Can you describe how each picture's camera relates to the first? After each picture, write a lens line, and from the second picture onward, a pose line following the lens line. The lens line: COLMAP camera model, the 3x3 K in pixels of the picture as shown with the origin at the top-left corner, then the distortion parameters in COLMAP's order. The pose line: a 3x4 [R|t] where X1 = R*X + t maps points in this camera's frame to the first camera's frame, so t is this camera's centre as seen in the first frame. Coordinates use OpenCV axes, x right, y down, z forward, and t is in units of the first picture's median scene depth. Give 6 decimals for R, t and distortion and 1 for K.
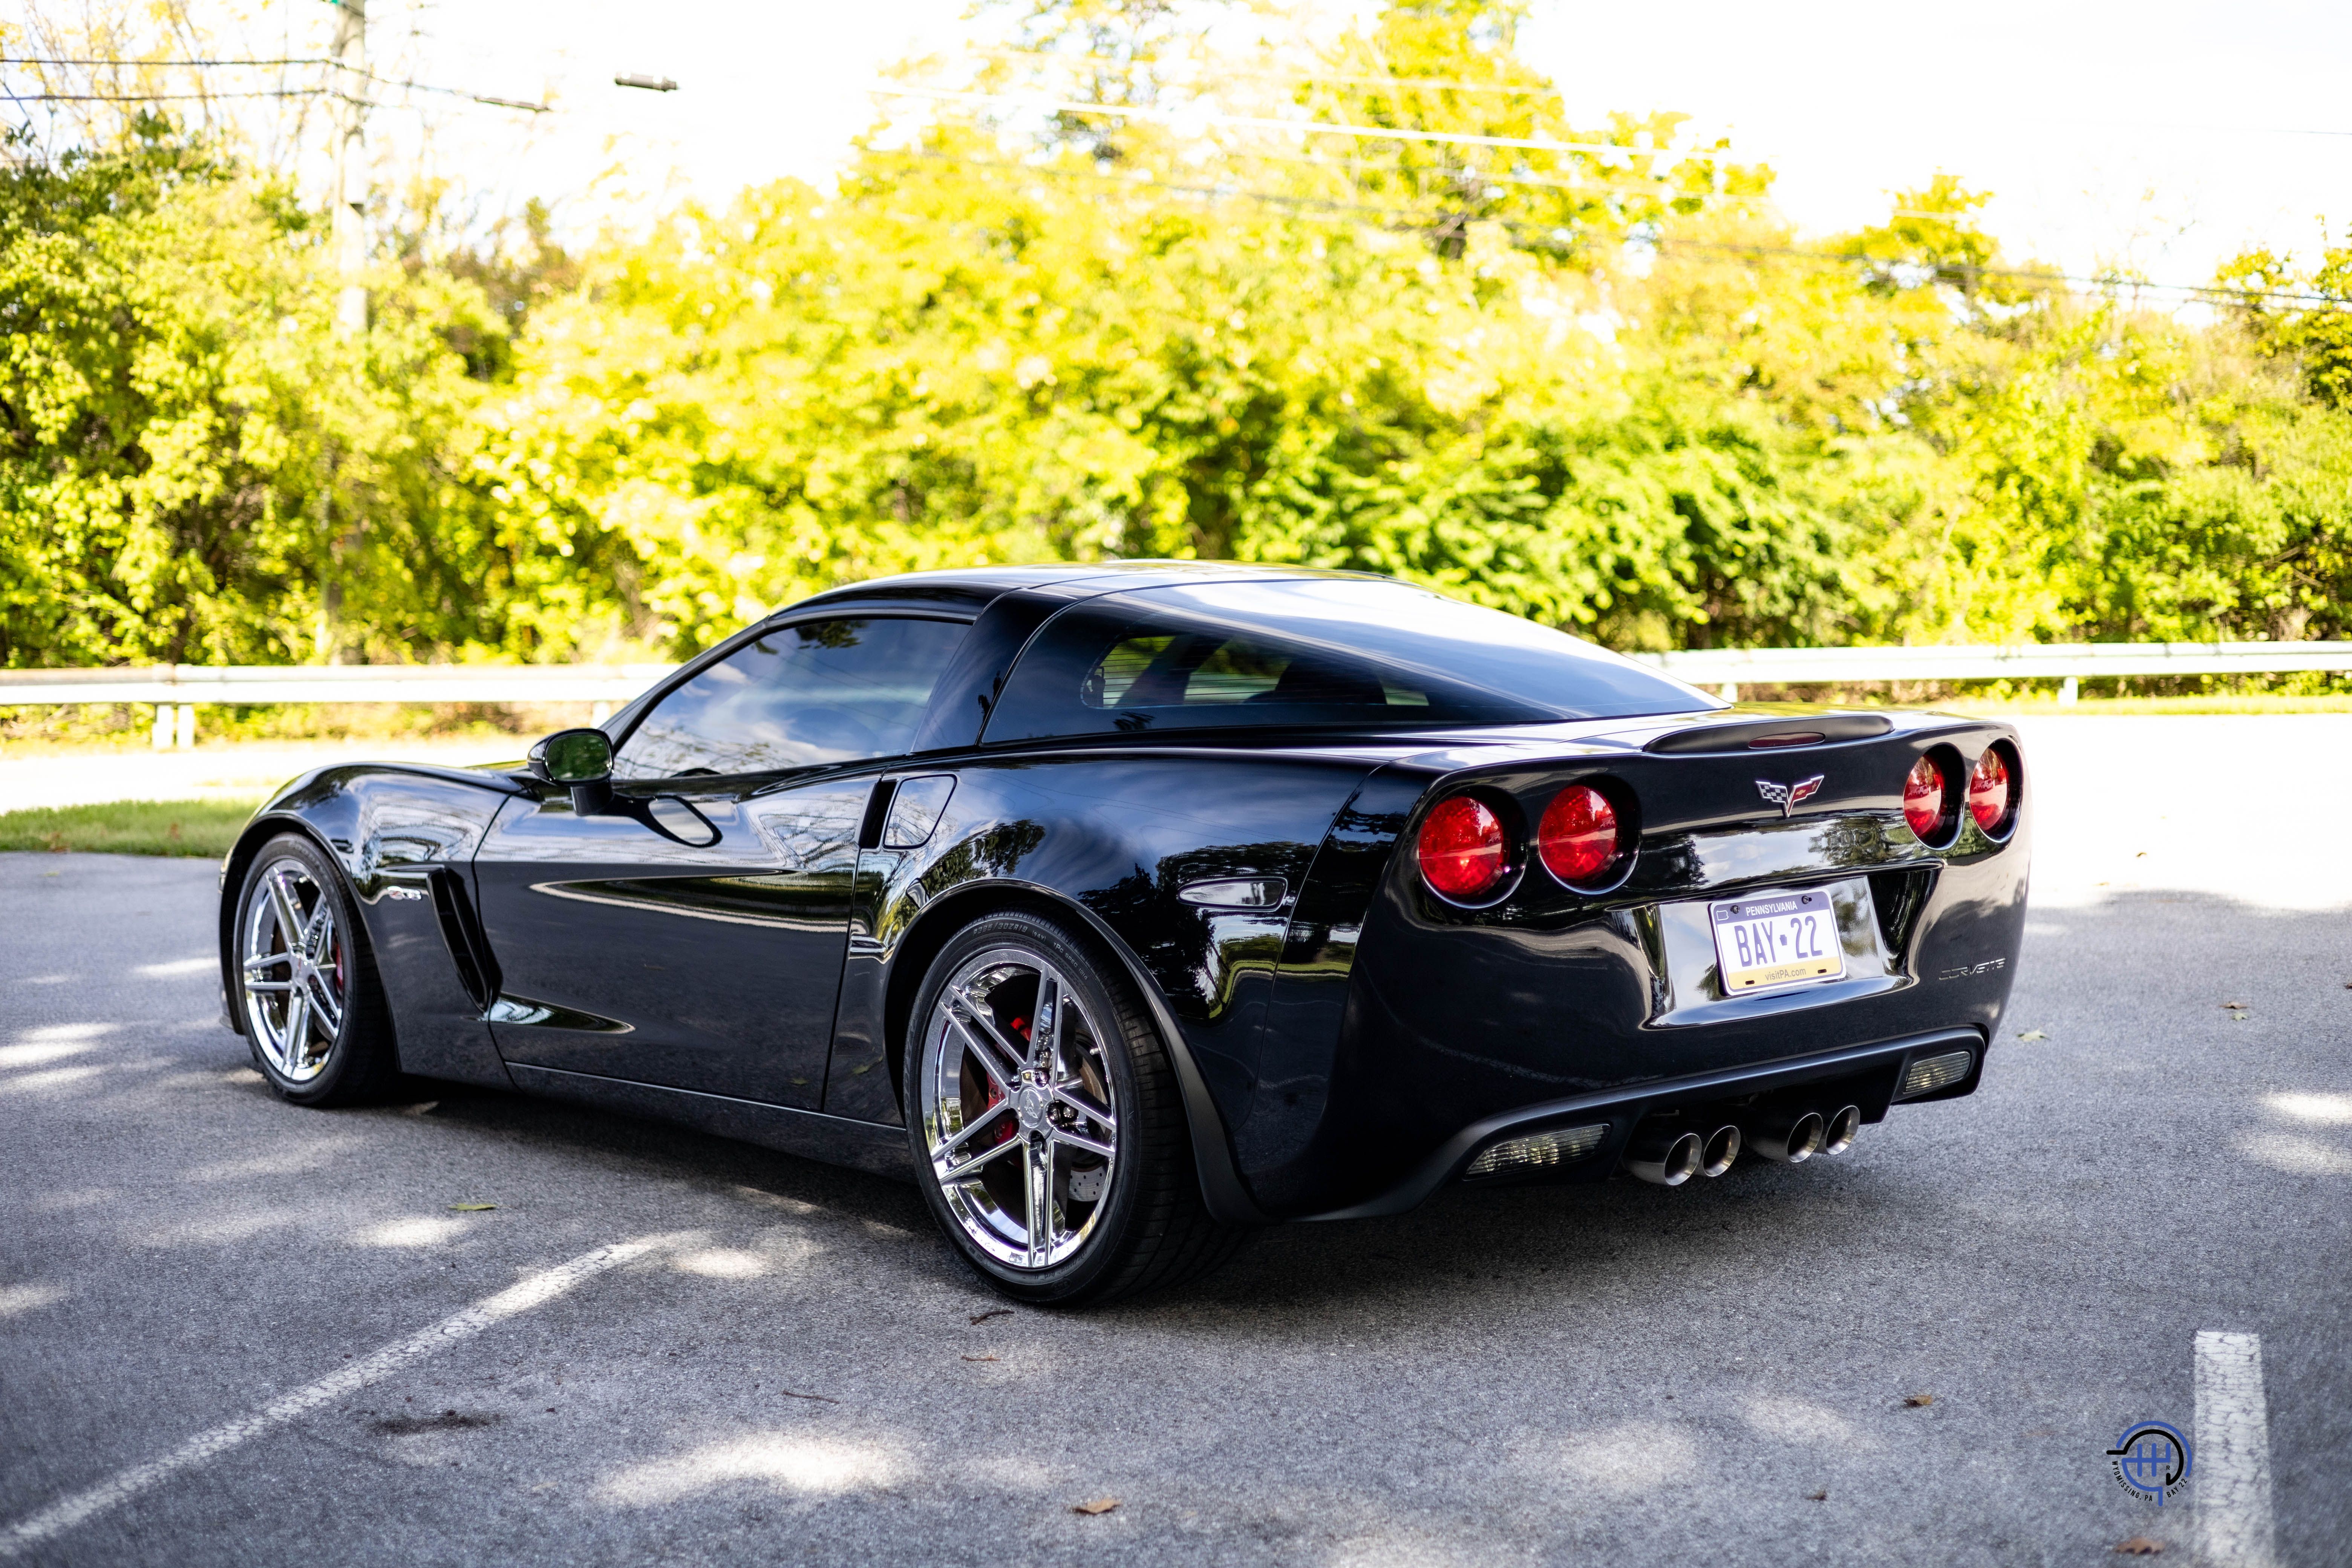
lens RADIAL K [[3296.6, 0, 1188.1], [0, 3296.6, 788.6], [0, 0, 1]] dist [0.014981, 0.000000]
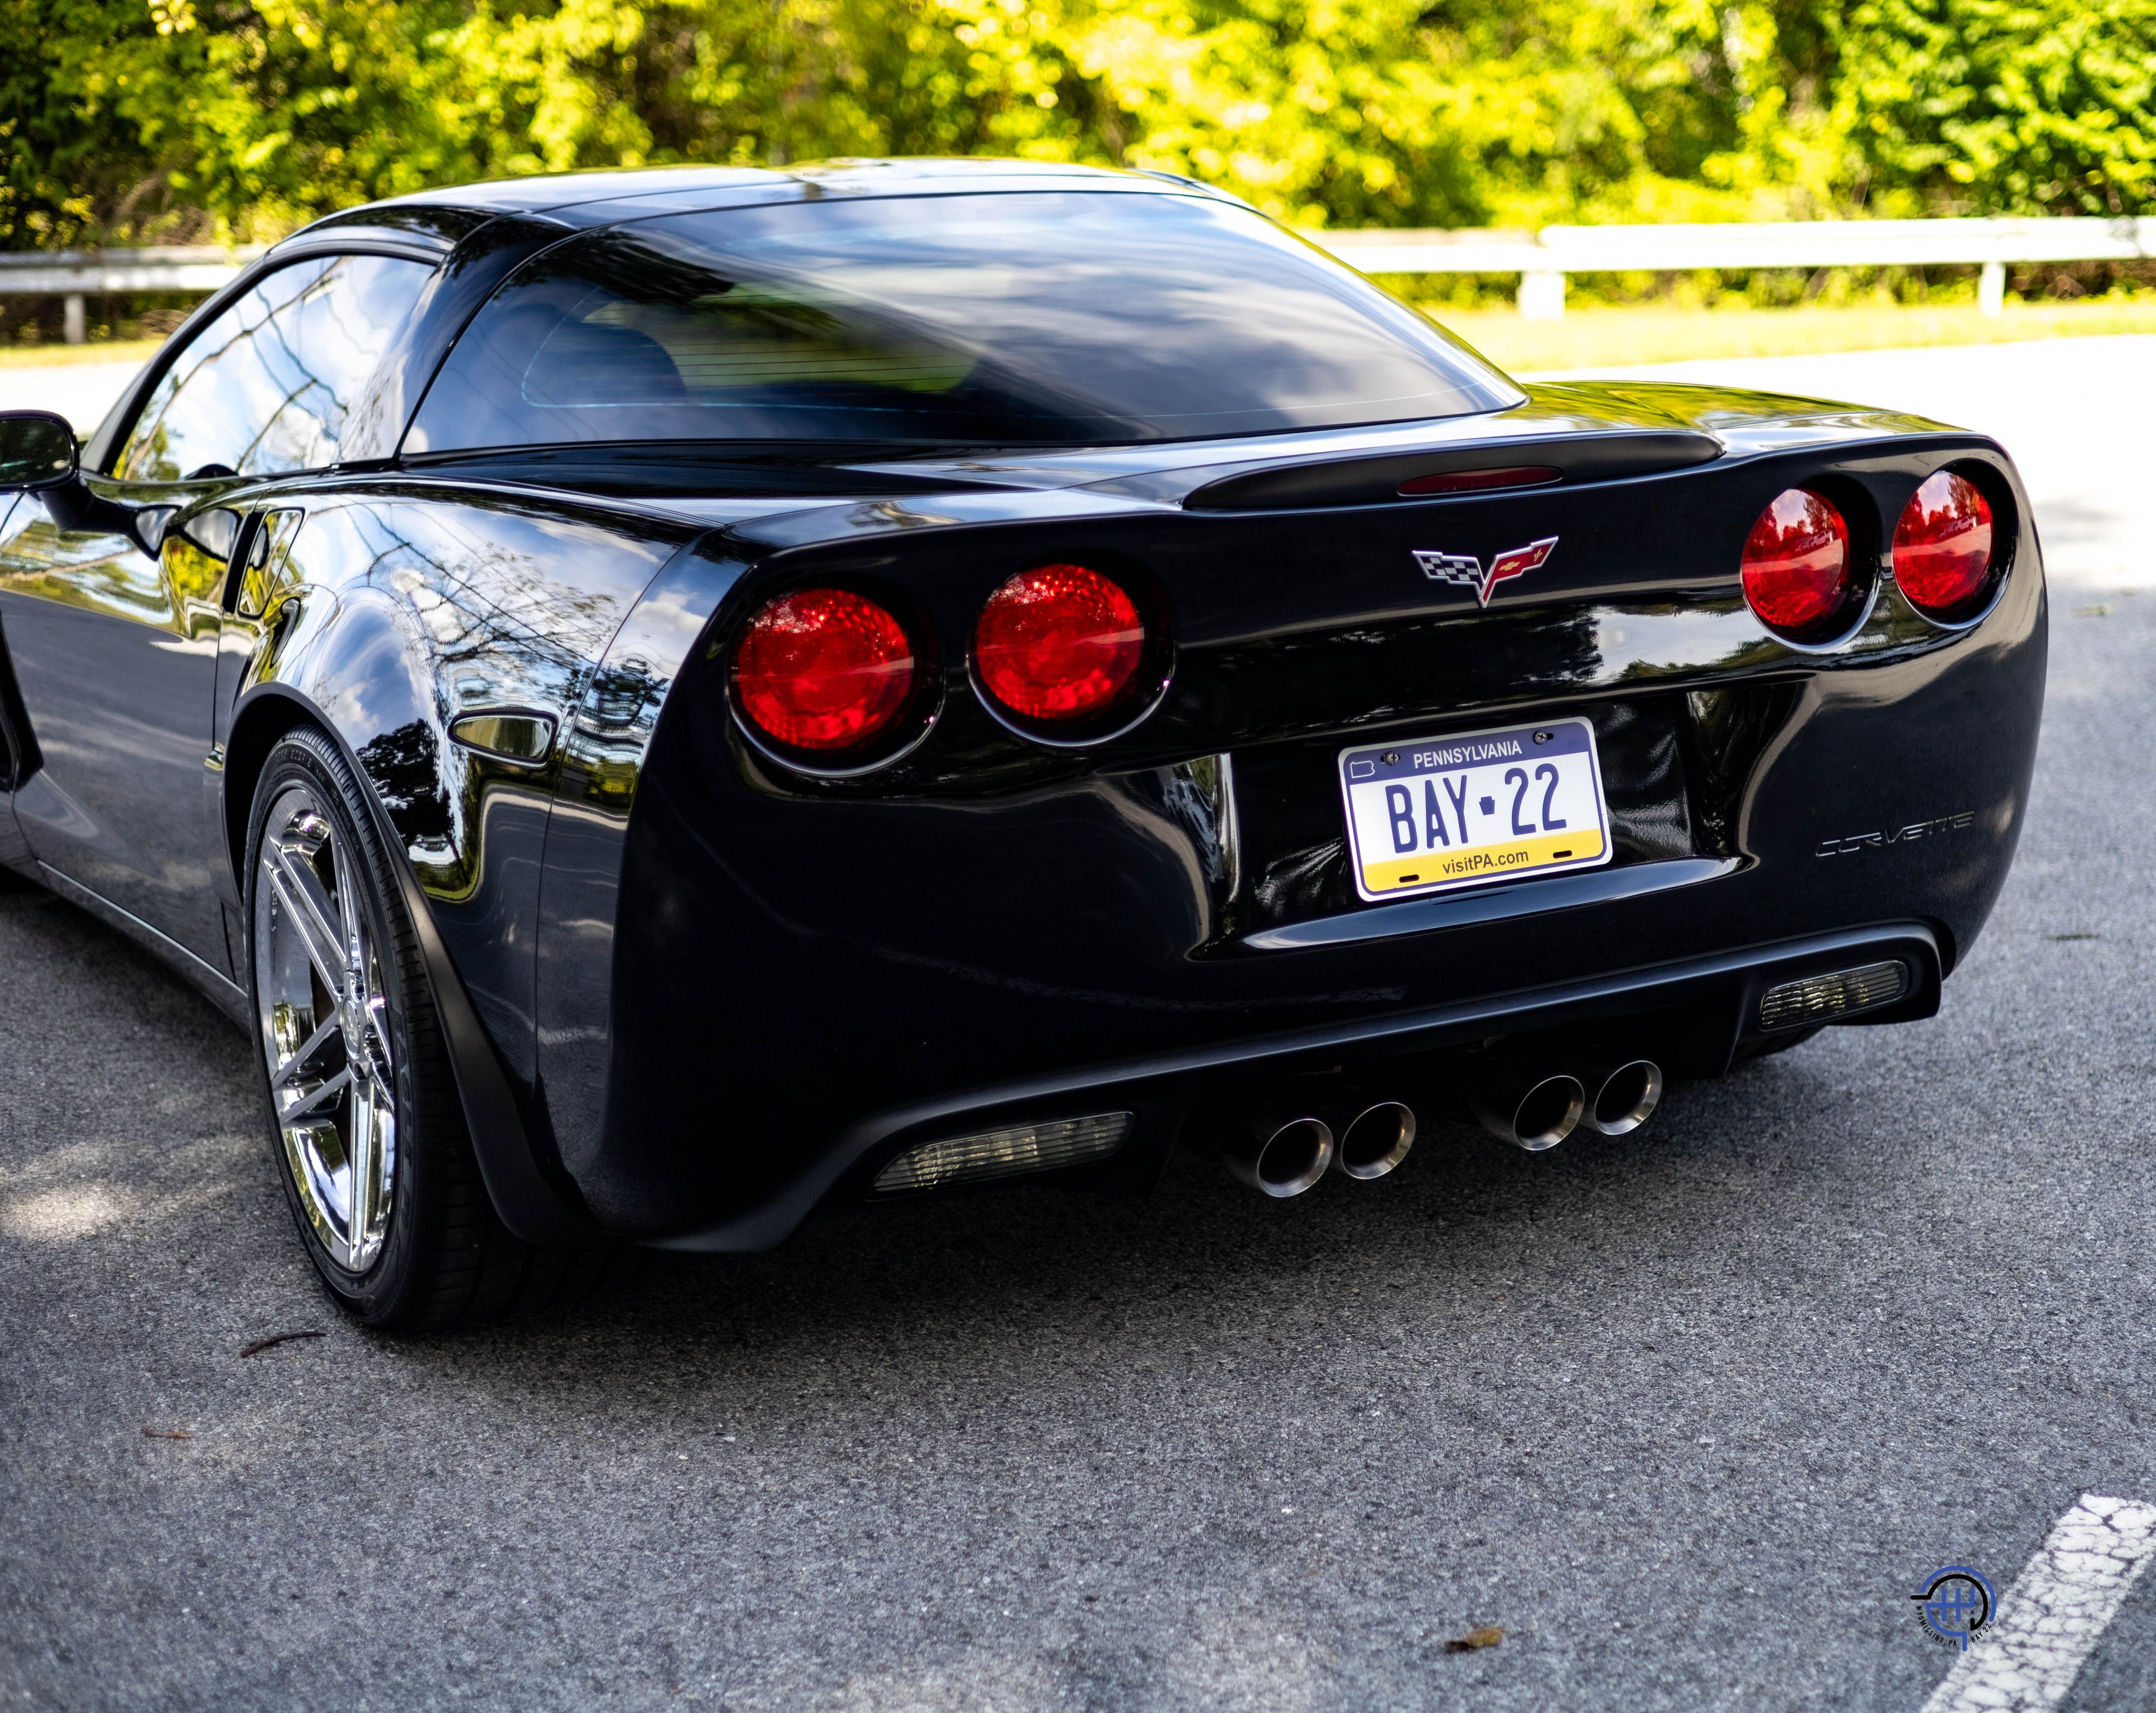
lens RADIAL K [[3623.2, 0, 1279.0], [0, 3623.2, 854.1], [0, 0, 1]] dist [0.018573, 0.000000]
pose [[0.984319, 0.026974, -0.174322, 0.048042], [-0.002957, 0.990624, 0.136586, -0.006858], [0.176372, -0.133929, 0.975170, 0.061740]]
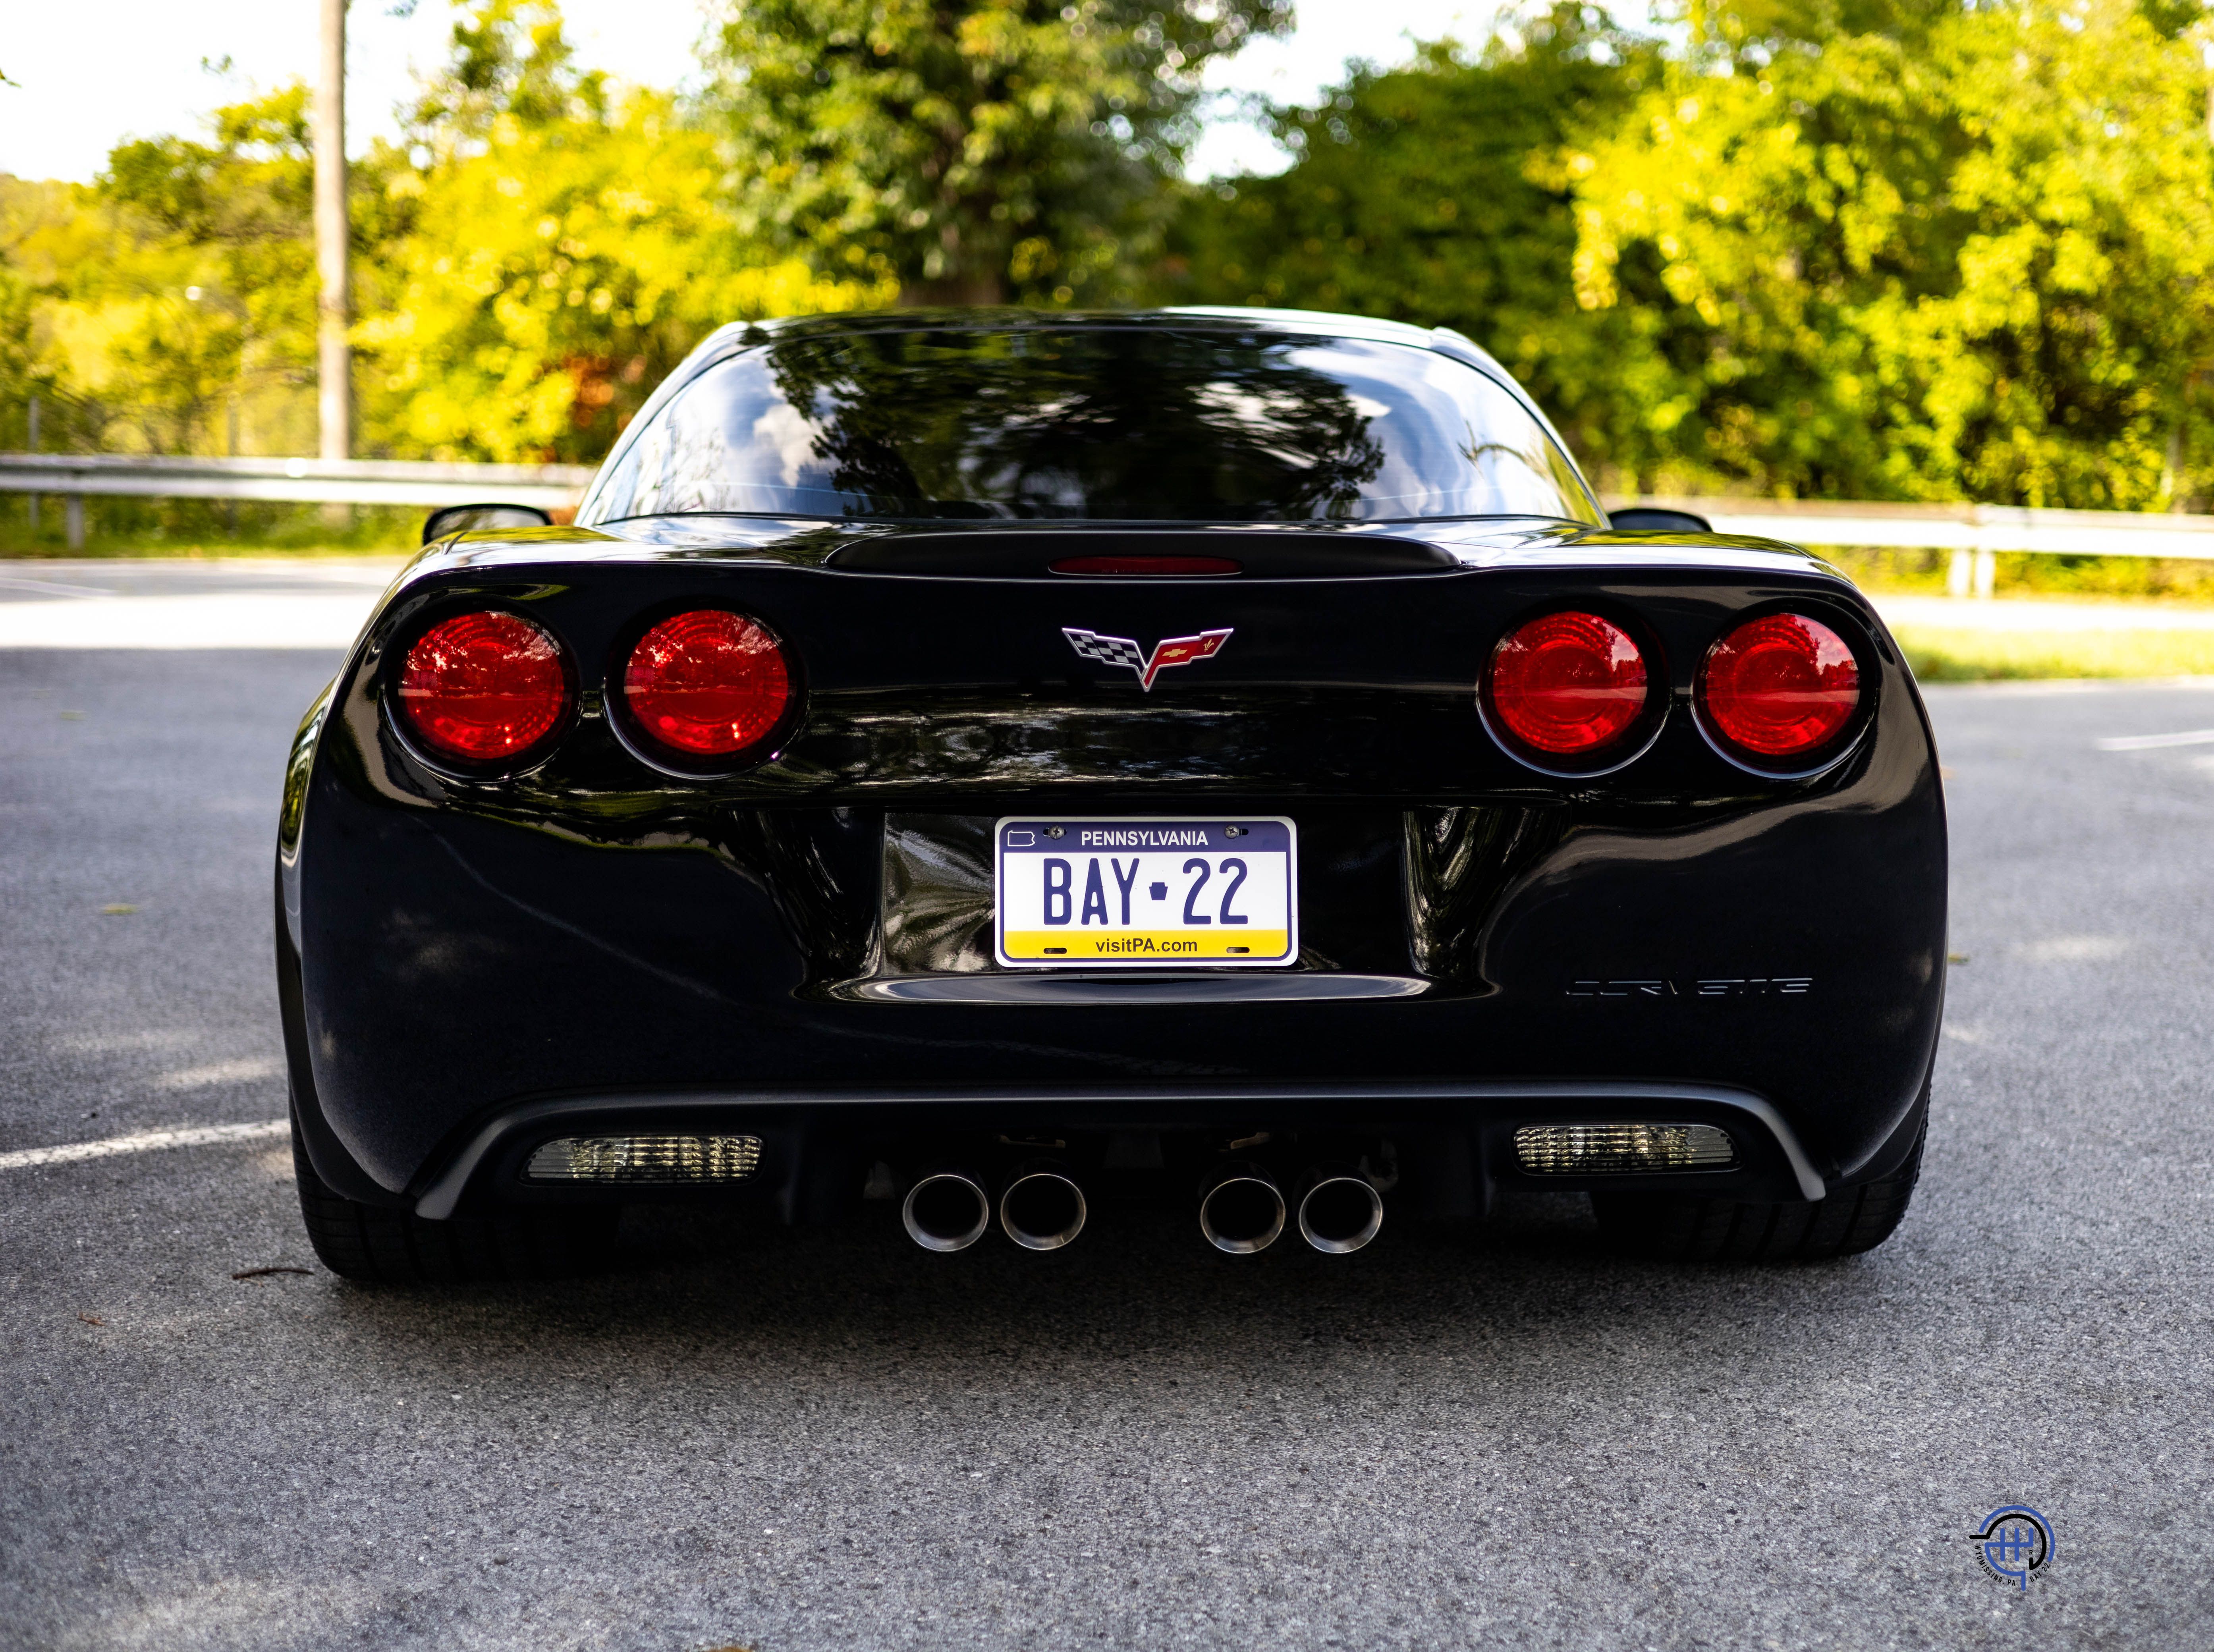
lens RADIAL K [[3477.6, 0, 1177.5], [0, 3477.6, 833.0], [0, 0, 1]] dist [0.026414, 0.000000]
pose [[0.796971, 0.095094, -0.596485, 0.105429], [-0.064957, 0.995296, 0.071885, -0.002220], [0.600515, -0.018545, 0.799399, 0.088892]]
